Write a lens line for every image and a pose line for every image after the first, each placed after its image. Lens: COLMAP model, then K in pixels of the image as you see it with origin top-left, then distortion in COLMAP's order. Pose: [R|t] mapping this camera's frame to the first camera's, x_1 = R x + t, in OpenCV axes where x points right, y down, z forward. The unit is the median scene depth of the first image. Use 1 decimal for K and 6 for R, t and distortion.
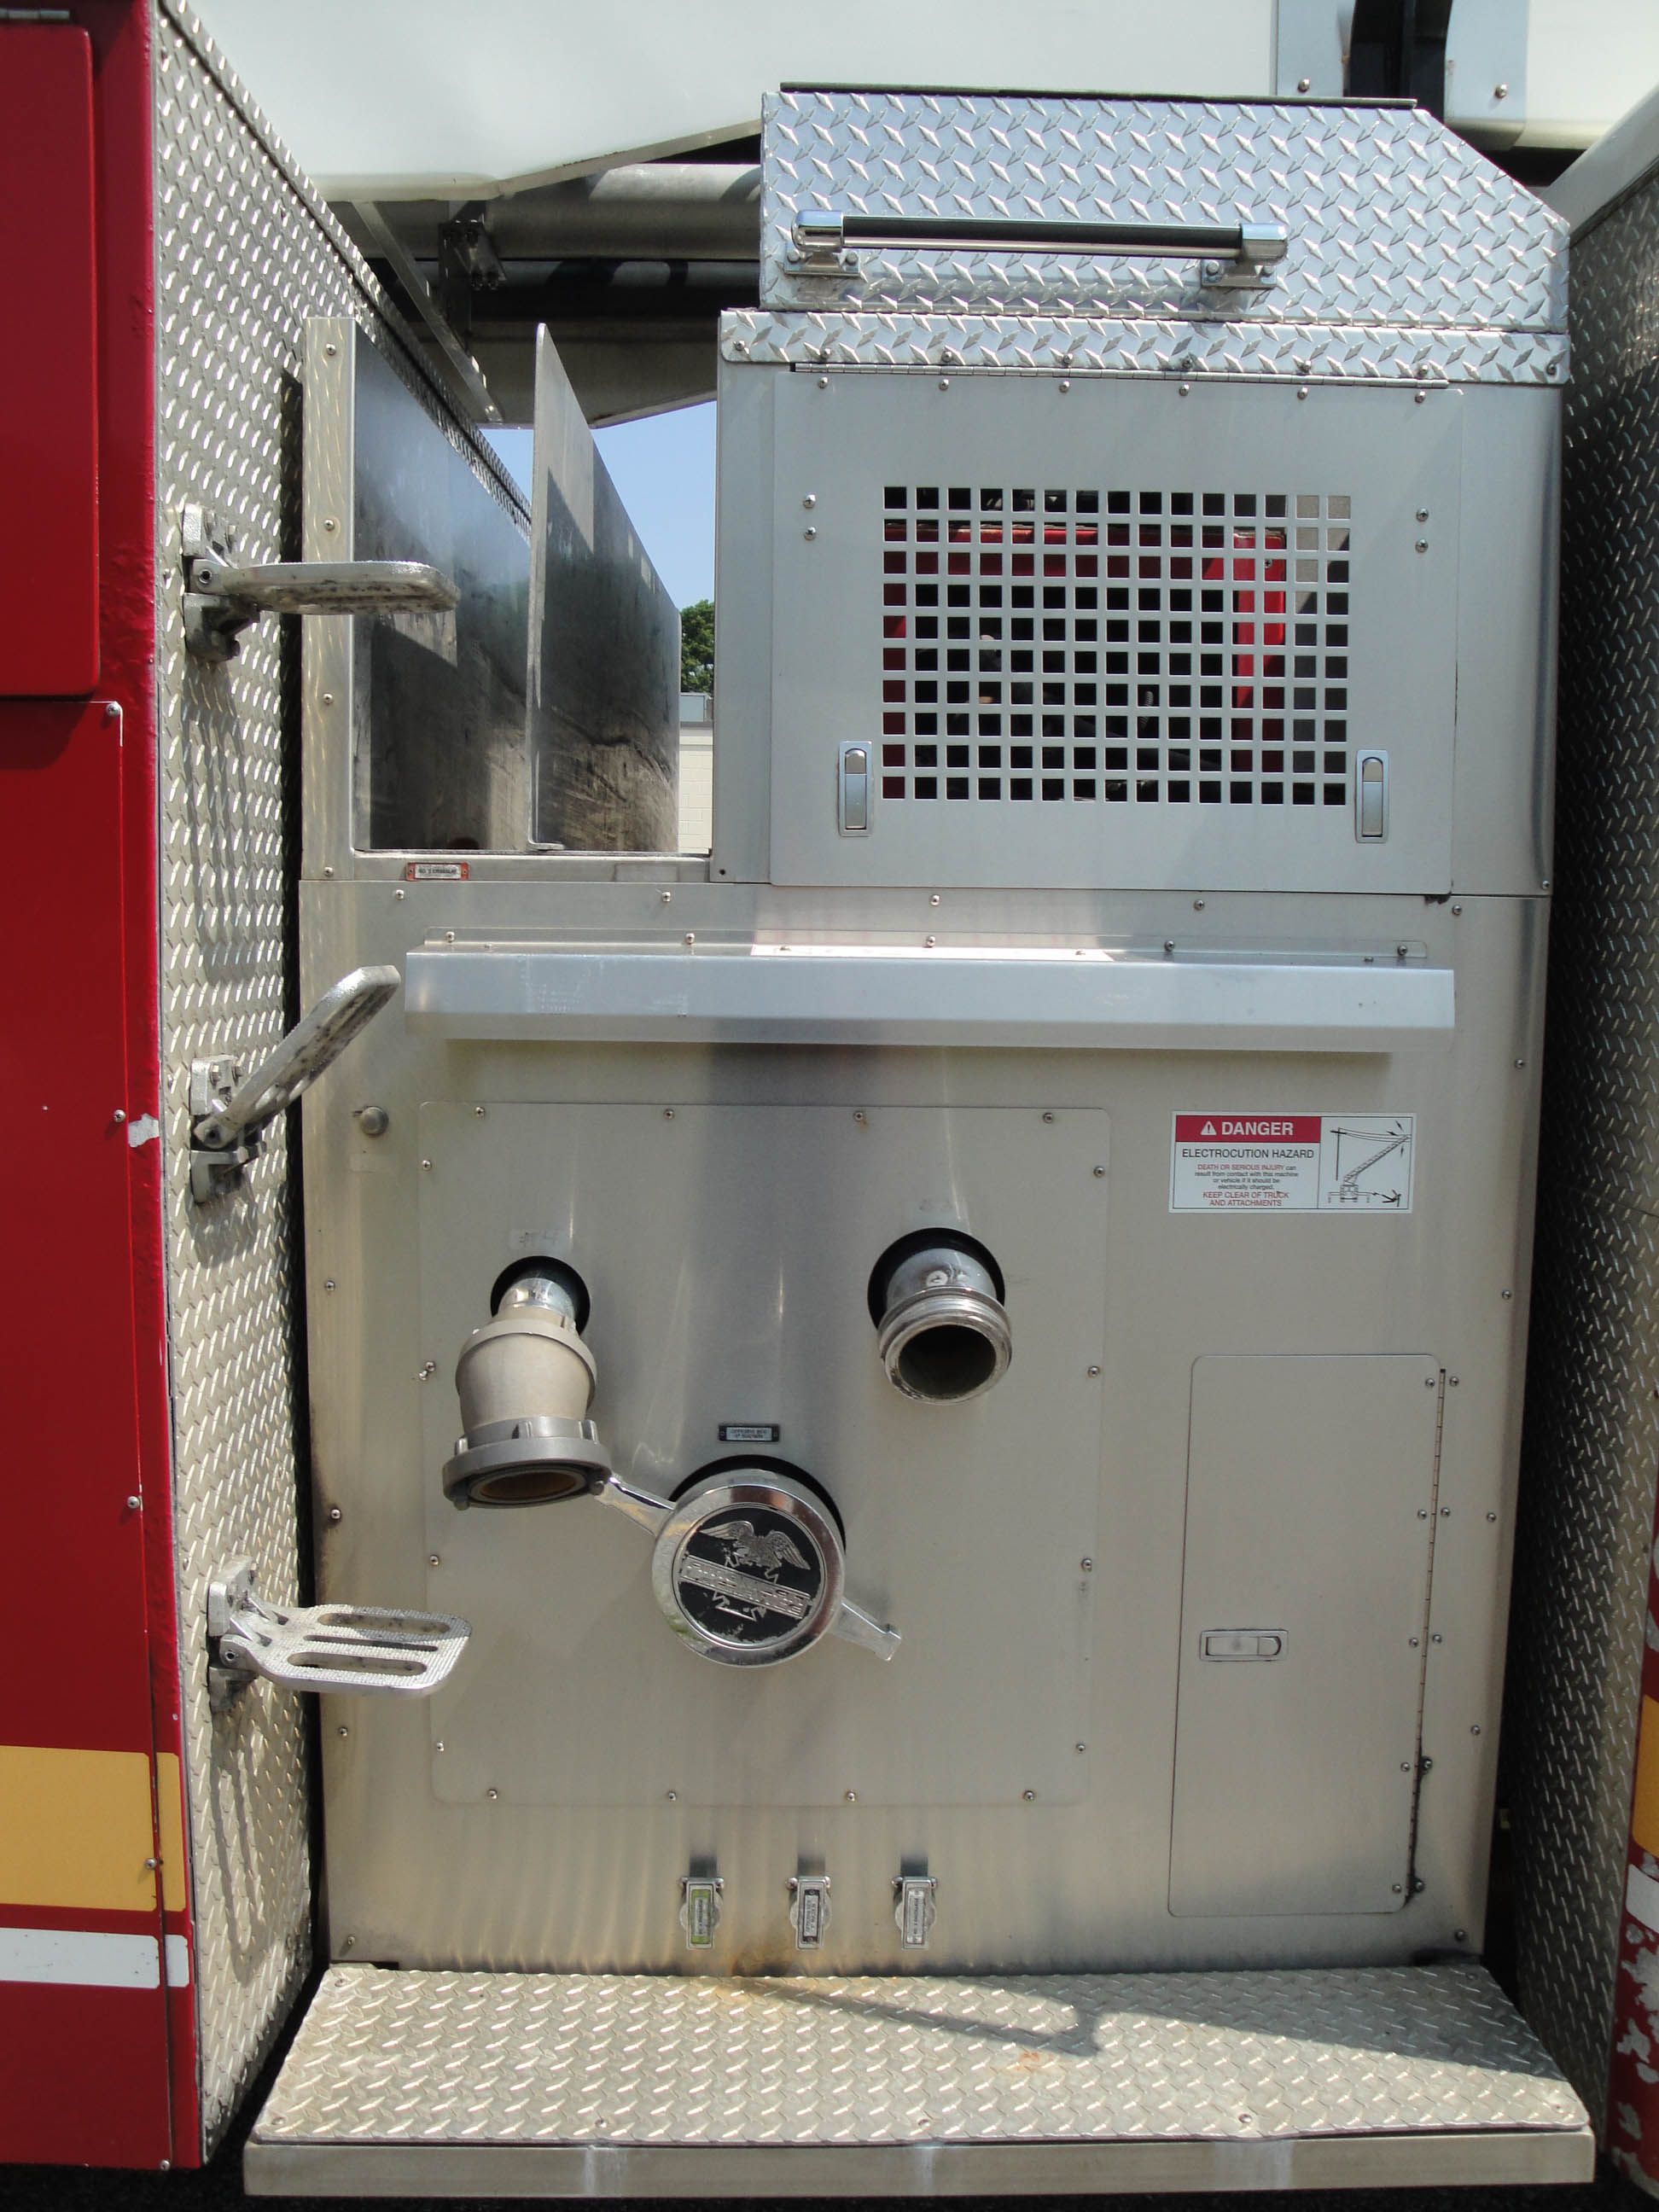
lens RADIAL K [[1838.1, 0, 834.0], [0, 1838.1, 1116.0], [0, 0, 1]] dist [-0.155605, 0.135181]
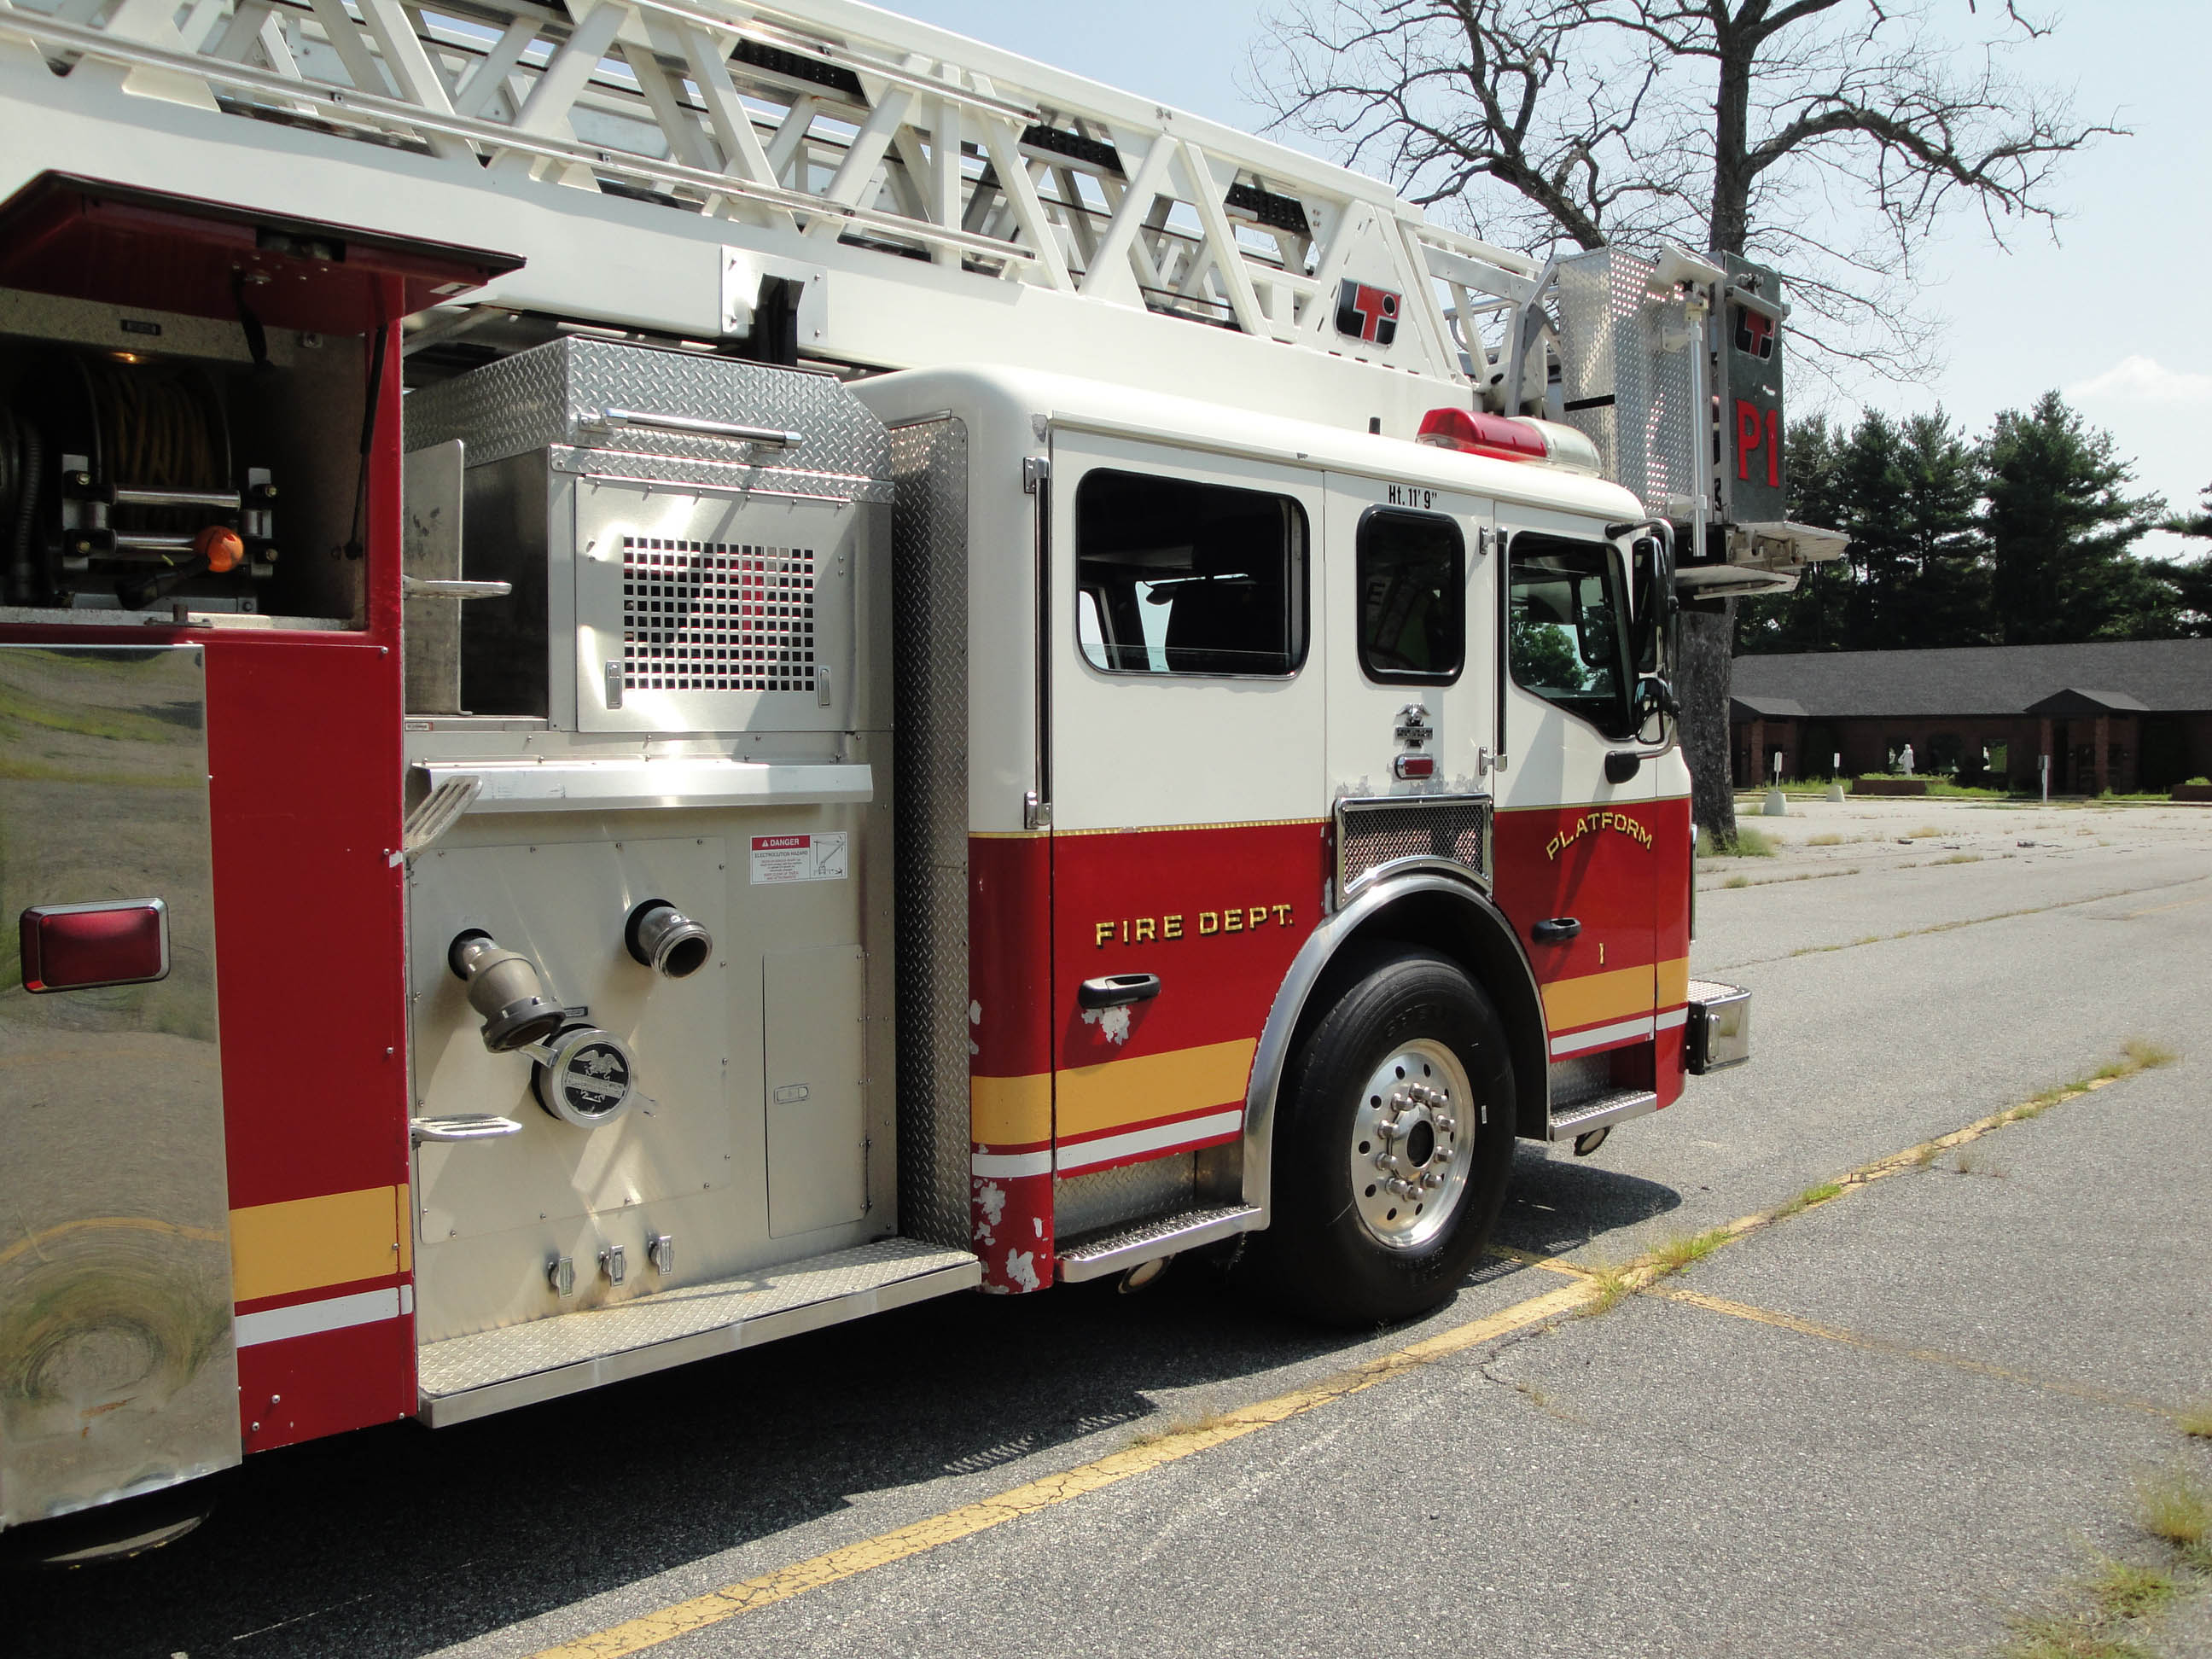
lens RADIAL K [[1838.1, 0, 1124.1], [0, 1838.1, 819.2], [0, 0, 1]] dist [-0.155605, 0.135181]
pose [[0.717153, -0.042448, 0.695622, -0.990251], [0.084014, 0.996130, -0.025829, 0.070202], [-0.691833, 0.076966, 0.717944, -0.827585]]
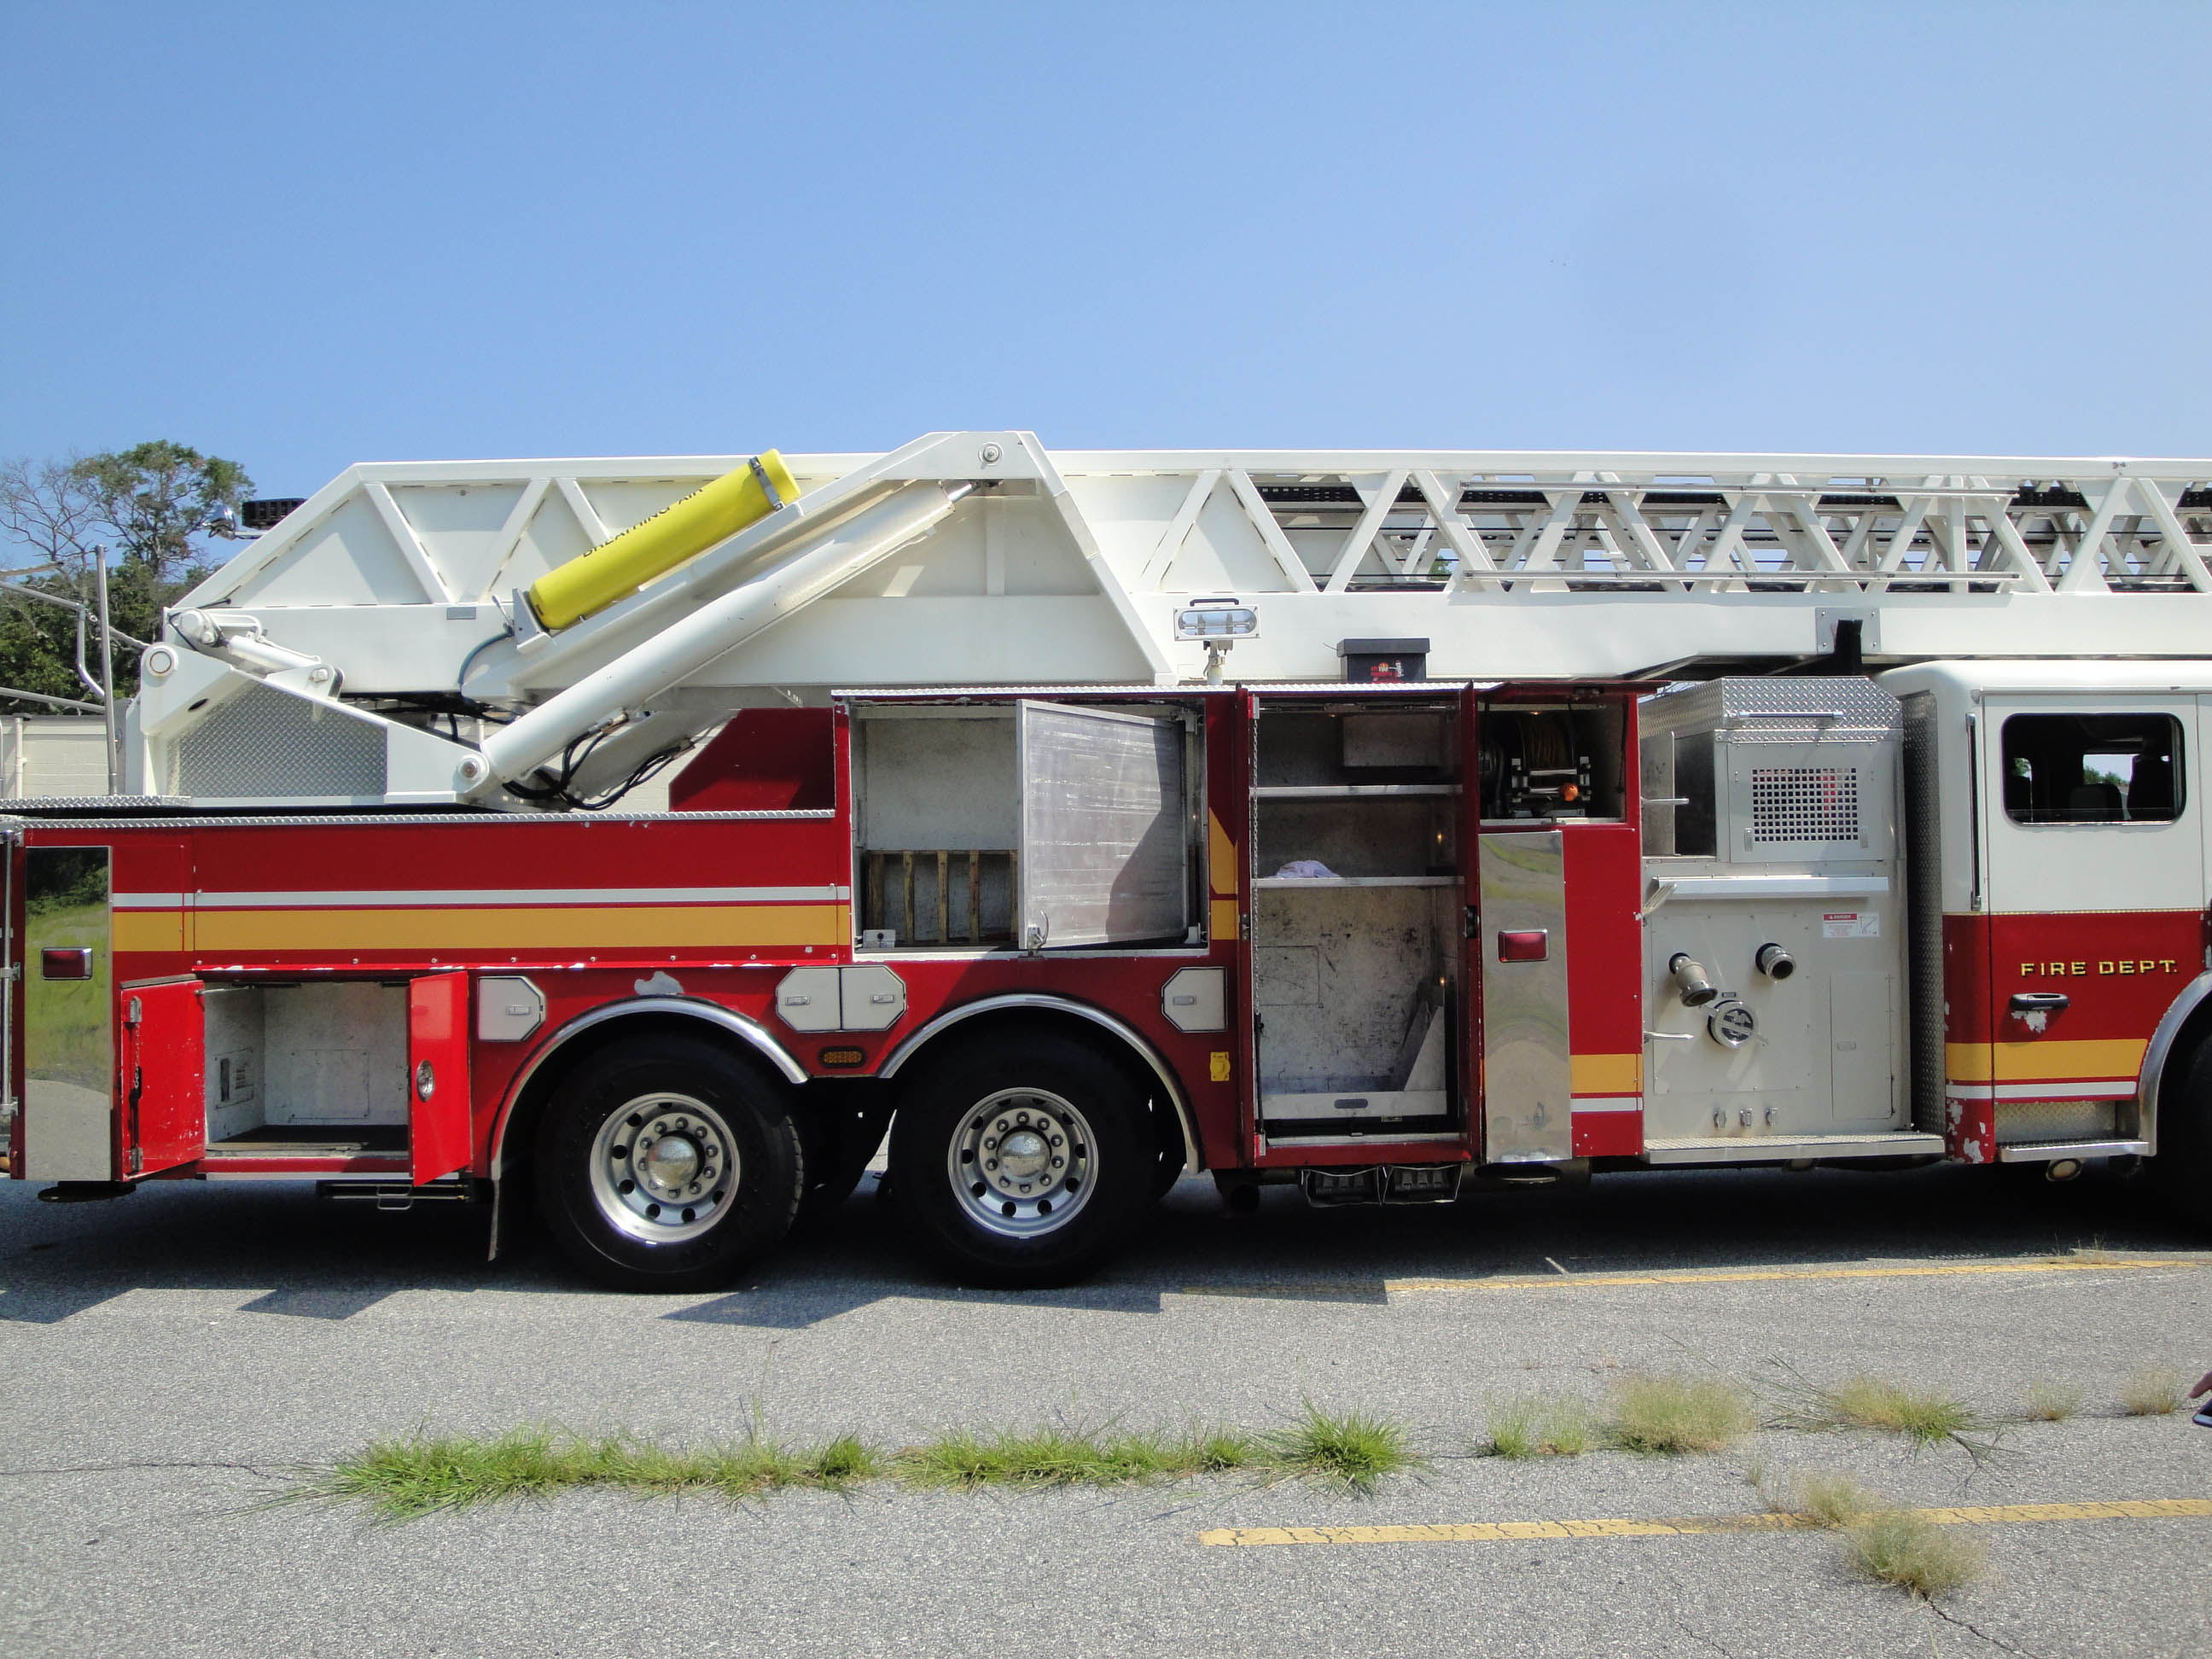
lens RADIAL K [[1838.1, 0, 1124.1], [0, 1838.1, 819.2], [0, 0, 1]] dist [-0.155605, 0.135181]
pose [[0.999242, -0.023321, 0.031182, -1.580532], [0.027433, 0.989953, -0.138712, 0.320668], [-0.027634, 0.139462, 0.989842, -3.156334]]
